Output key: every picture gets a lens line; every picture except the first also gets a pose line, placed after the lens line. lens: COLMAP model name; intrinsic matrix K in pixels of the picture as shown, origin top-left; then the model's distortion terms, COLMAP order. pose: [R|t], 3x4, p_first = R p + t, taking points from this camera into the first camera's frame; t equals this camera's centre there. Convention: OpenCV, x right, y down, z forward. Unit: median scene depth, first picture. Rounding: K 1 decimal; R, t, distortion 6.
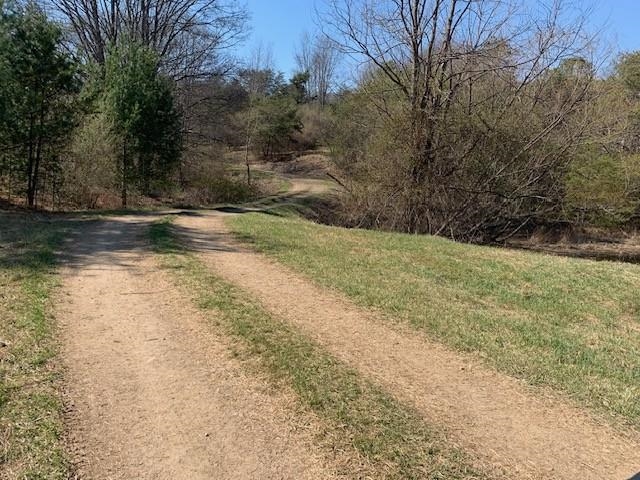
lens RADIAL K [[496.8, 0, 311.5], [0, 496.8, 248.9], [0, 0, 1]] dist [0.052497, -0.059689]
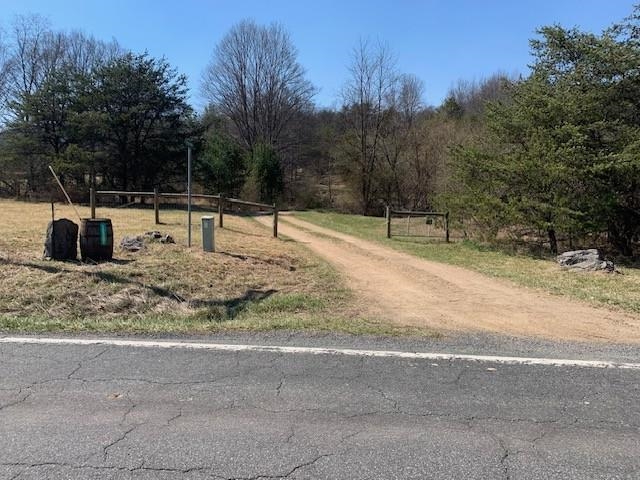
lens RADIAL K [[496.8, 0, 319.2], [0, 496.8, 240.8], [0, 0, 1]] dist [0.052497, -0.059689]
pose [[0.974164, -0.021455, -0.224821, 0.898660], [0.012214, 0.999025, -0.042415, 0.342050], [0.225512, 0.038573, 0.973477, -2.621181]]
